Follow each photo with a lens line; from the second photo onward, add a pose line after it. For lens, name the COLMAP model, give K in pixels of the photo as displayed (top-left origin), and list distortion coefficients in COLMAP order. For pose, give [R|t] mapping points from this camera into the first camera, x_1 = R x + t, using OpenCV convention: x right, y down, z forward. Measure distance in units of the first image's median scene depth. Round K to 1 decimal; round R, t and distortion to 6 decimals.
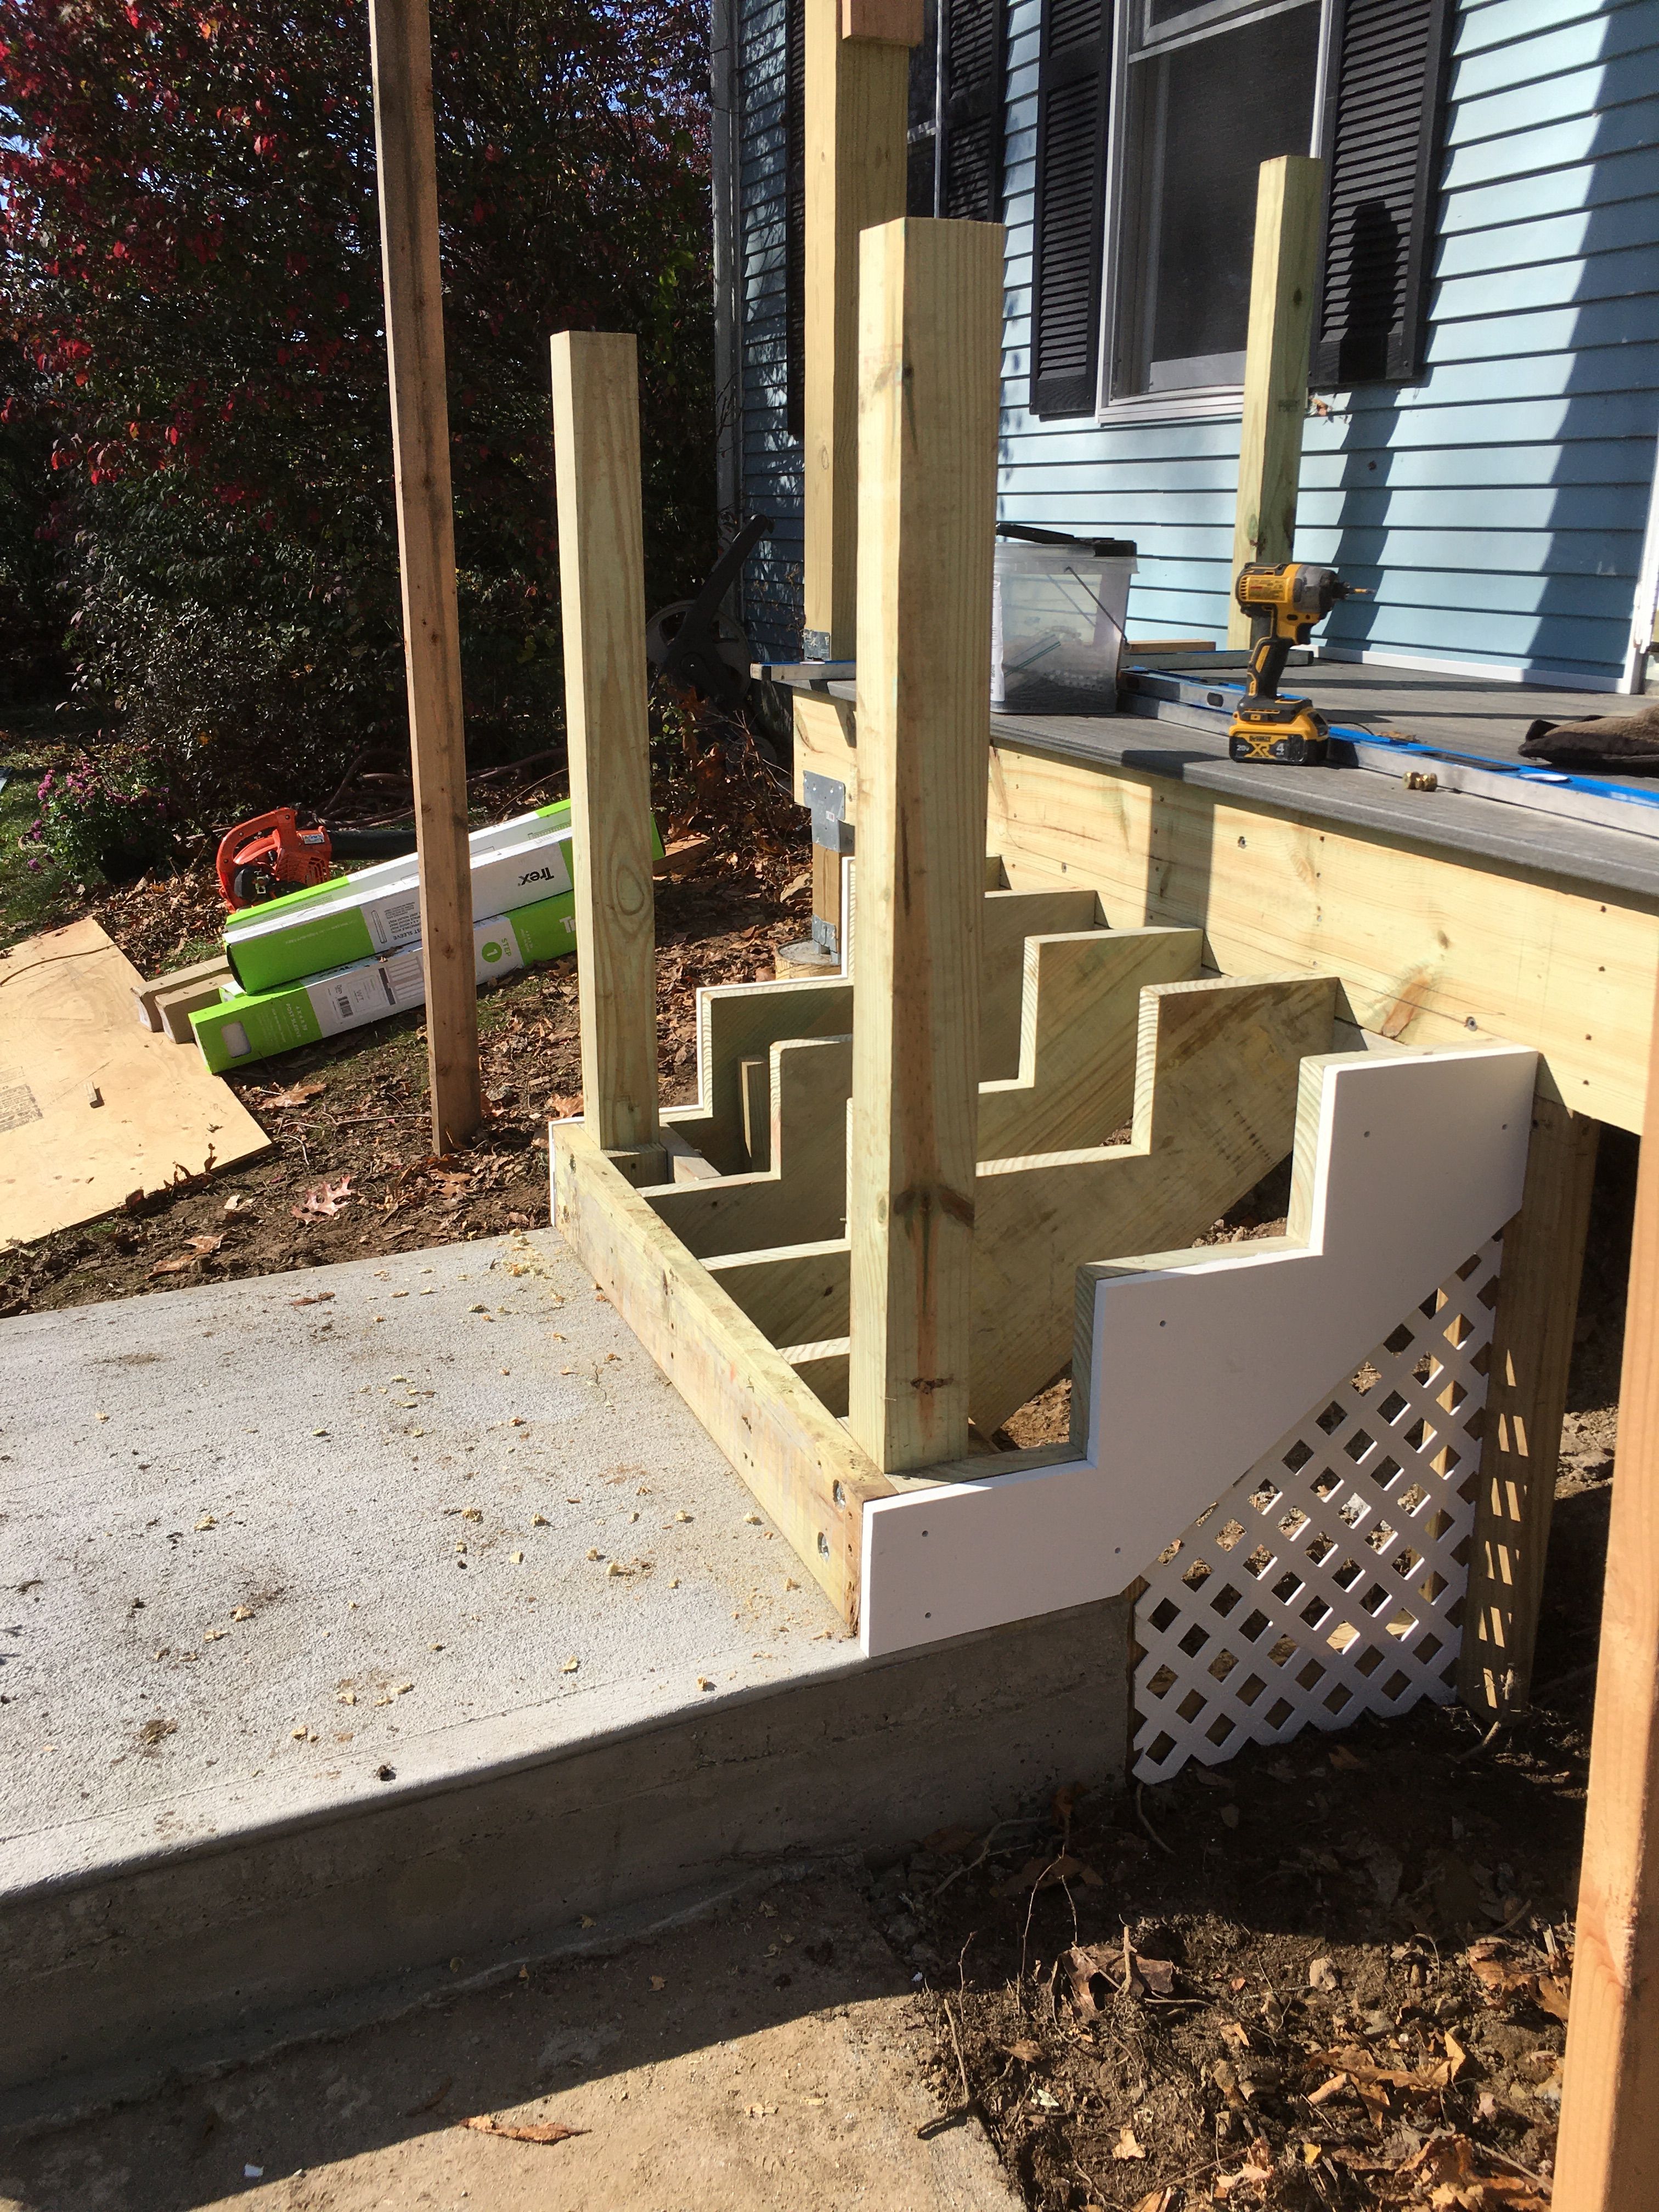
lens RADIAL K [[1858.5, 0, 829.5], [0, 1858.5, 1106.0], [0, 0, 1]] dist [0.092722, -0.127386]
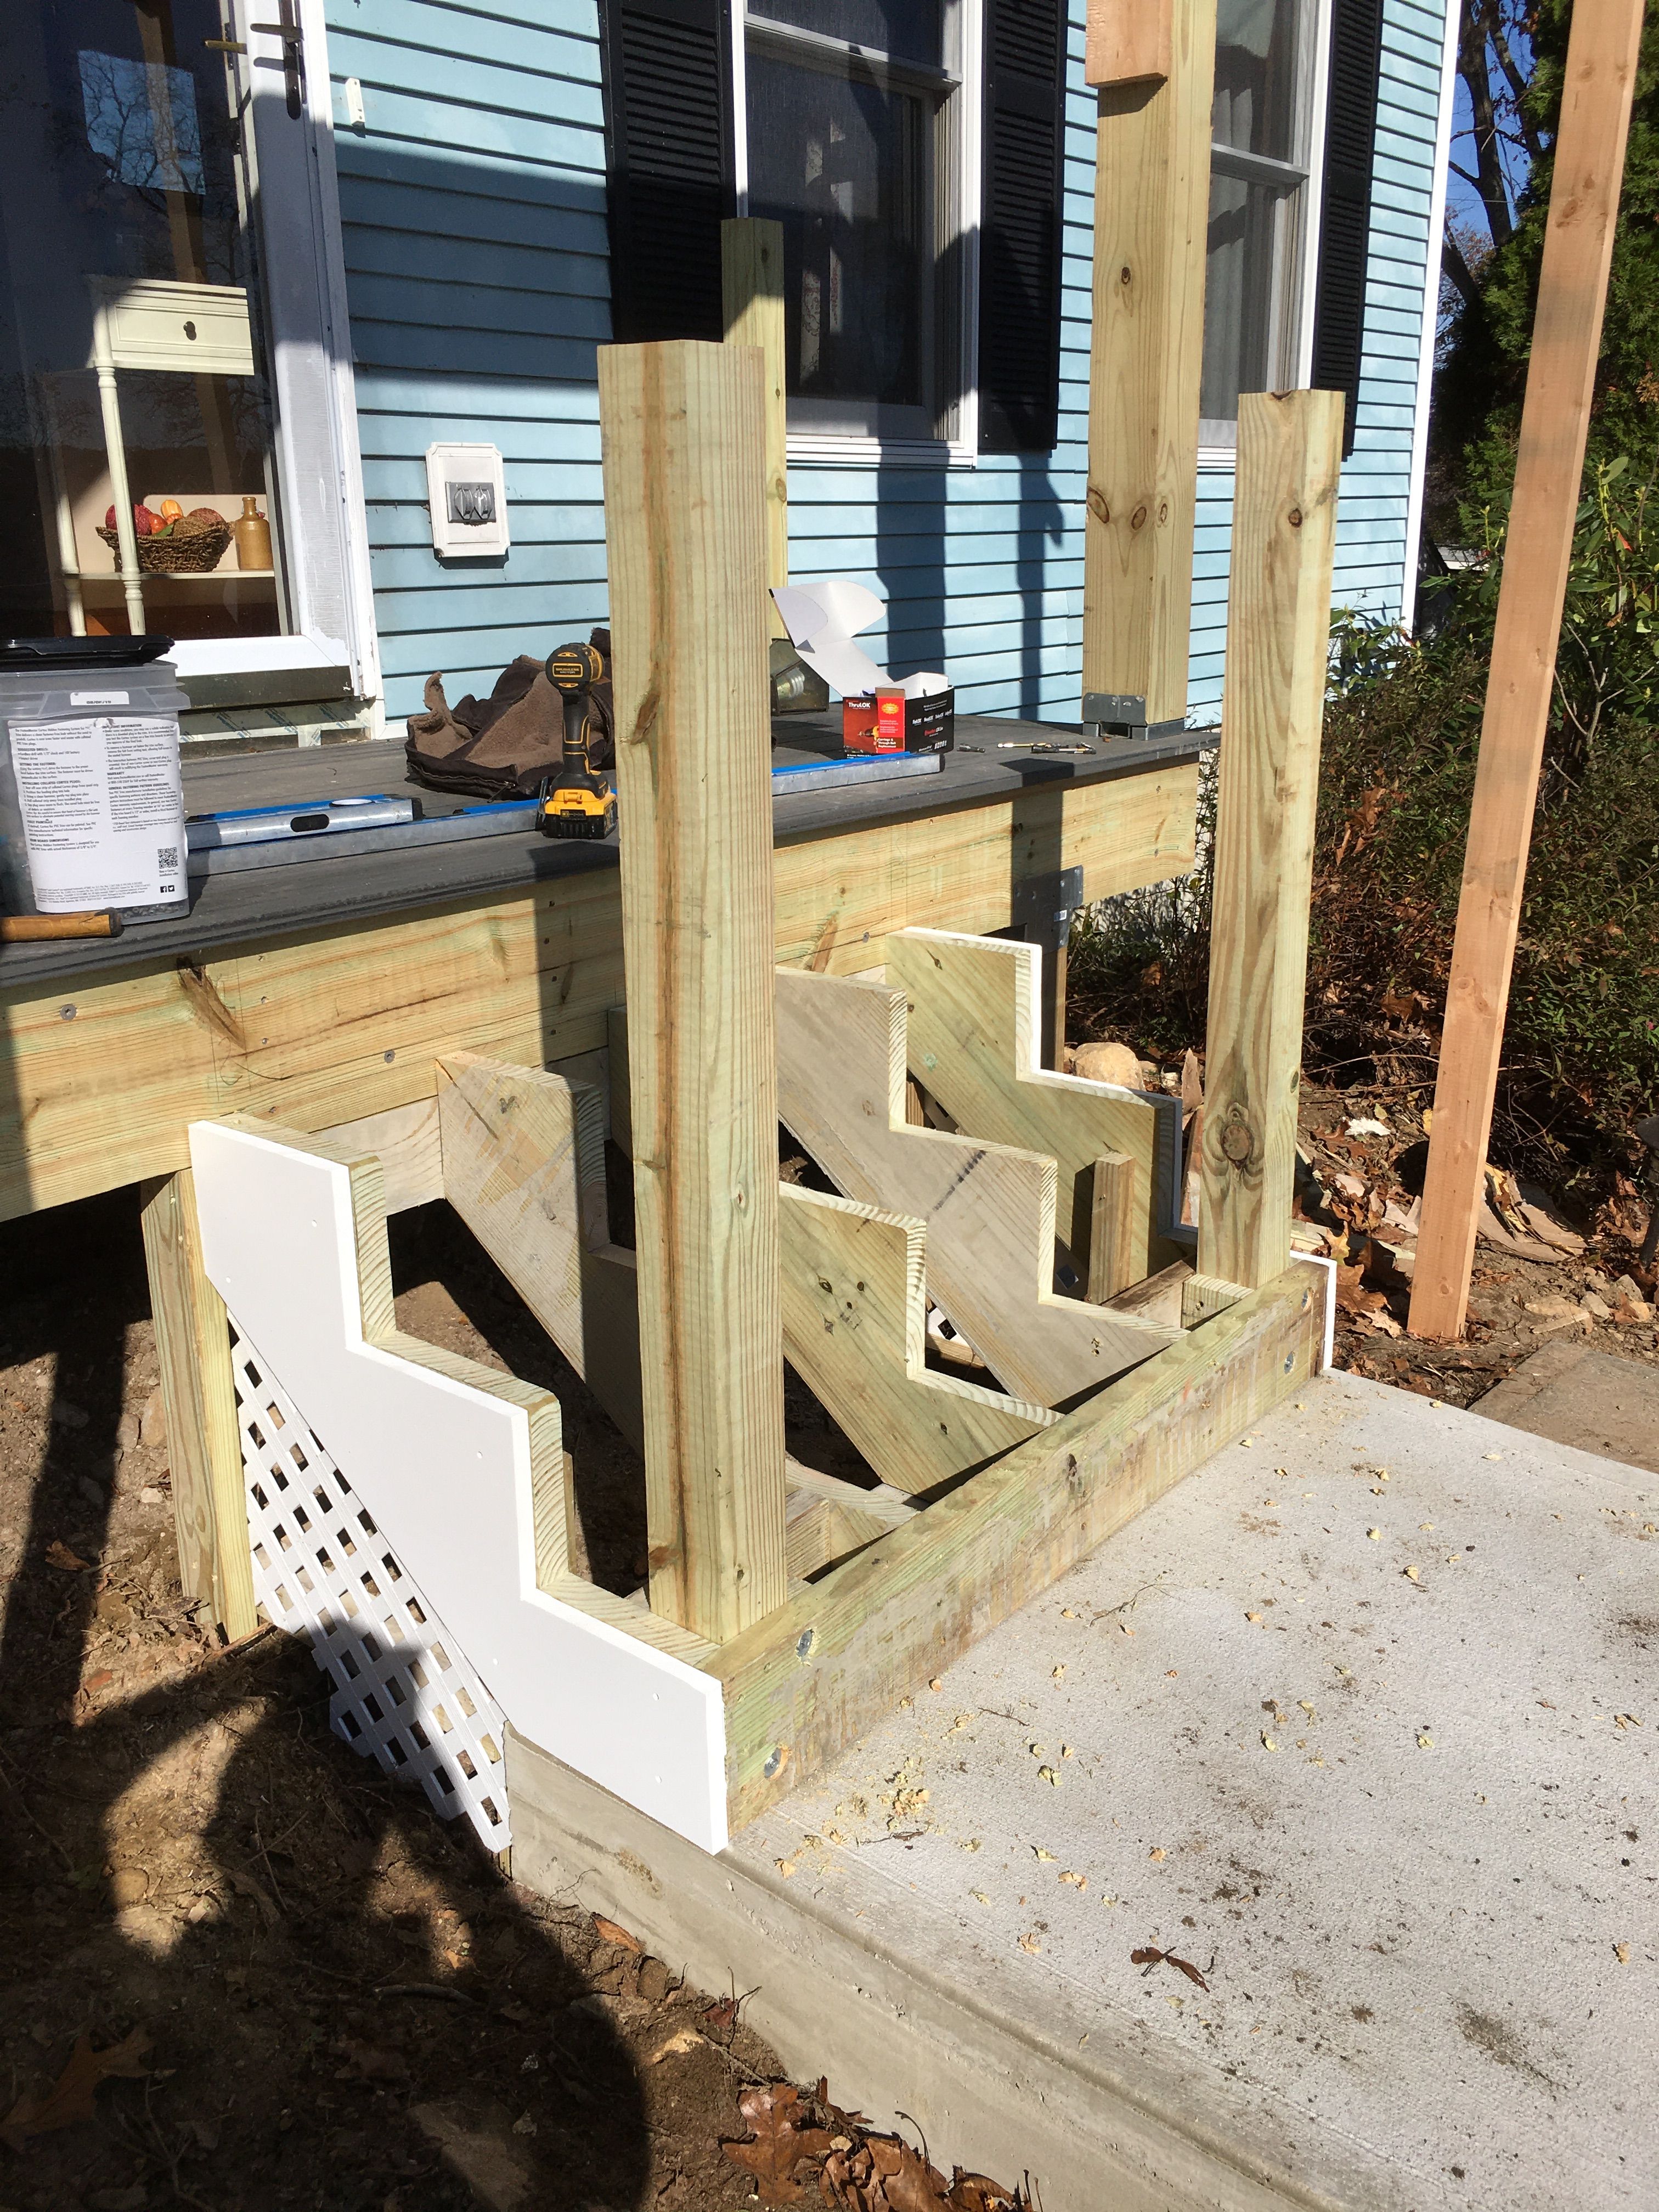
lens RADIAL K [[1858.5, 0, 829.5], [0, 1858.5, 1106.0], [0, 0, 1]] dist [0.092722, -0.127386]
pose [[-0.482936, -0.259089, 0.836448, -0.678993], [0.266420, 0.866464, 0.422208, -0.426130], [-0.834142, 0.426746, -0.349421, 1.235938]]
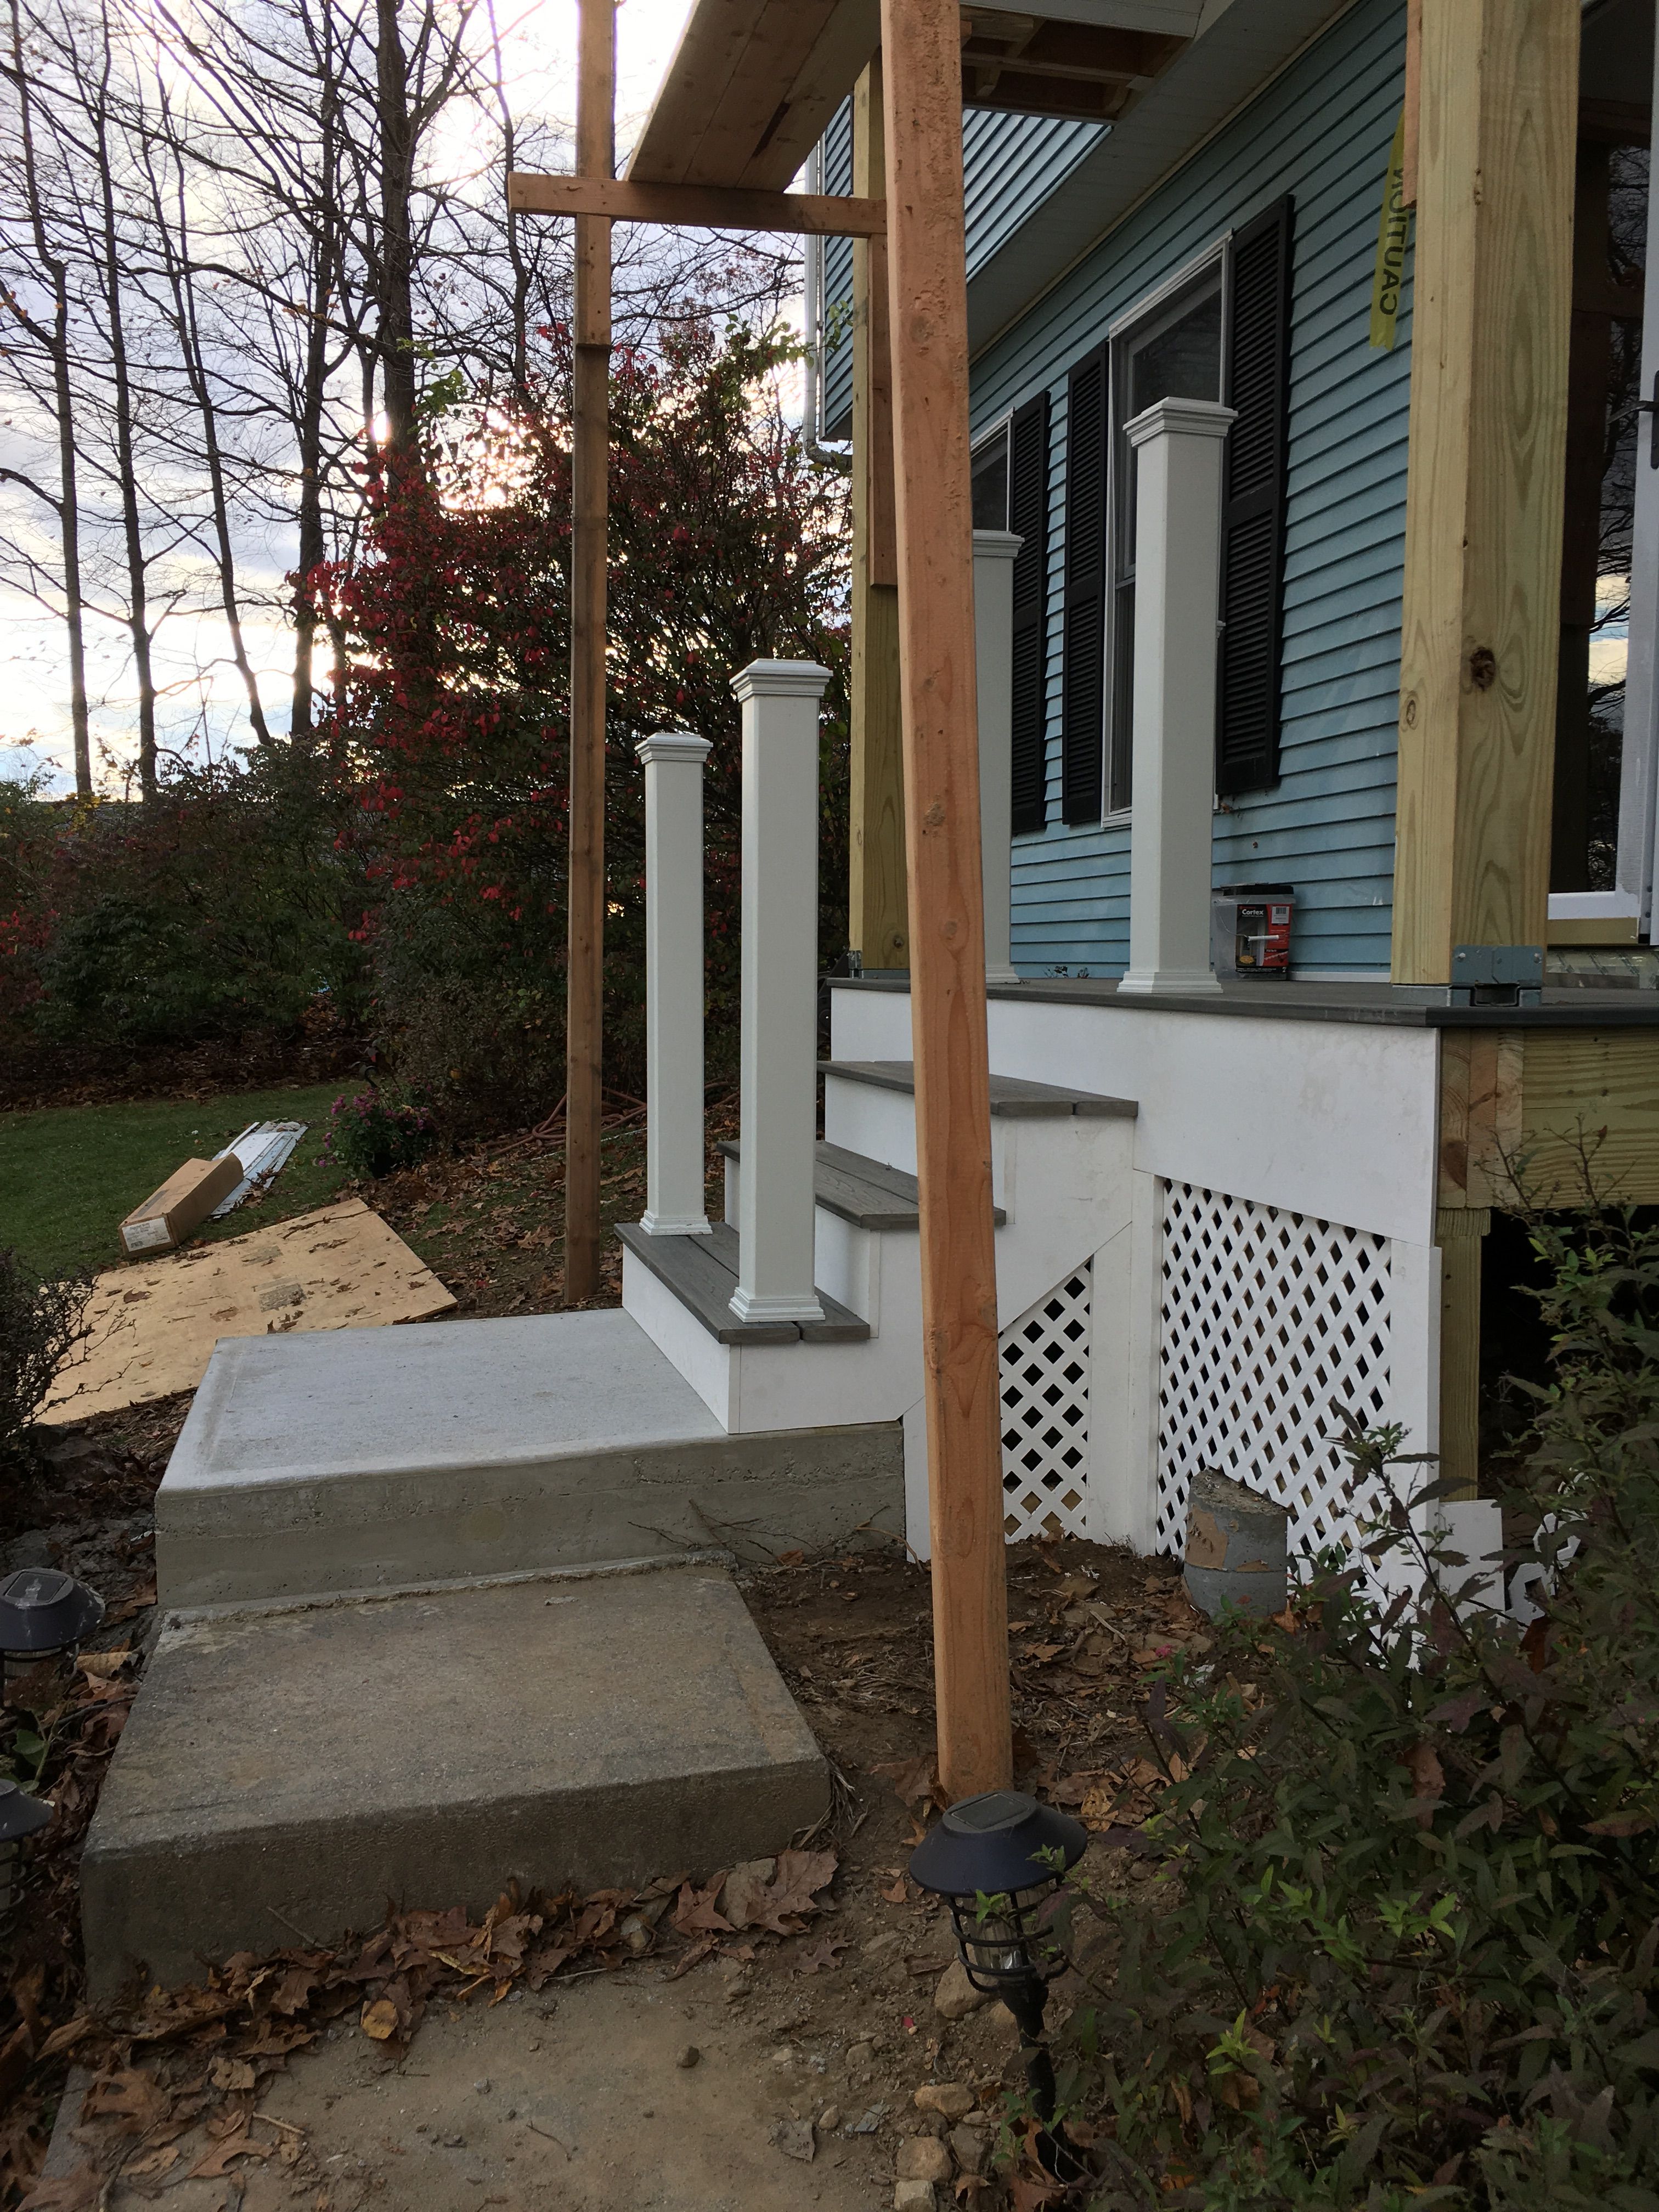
lens RADIAL K [[1858.5, 0, 829.5], [0, 1858.5, 1106.0], [0, 0, 1]] dist [0.092722, -0.127386]
pose [[0.991676, 0.004728, -0.128674, 0.218285], [-0.034125, 0.973242, -0.227234, 0.258483], [0.124157, 0.229733, 0.965302, -0.501138]]
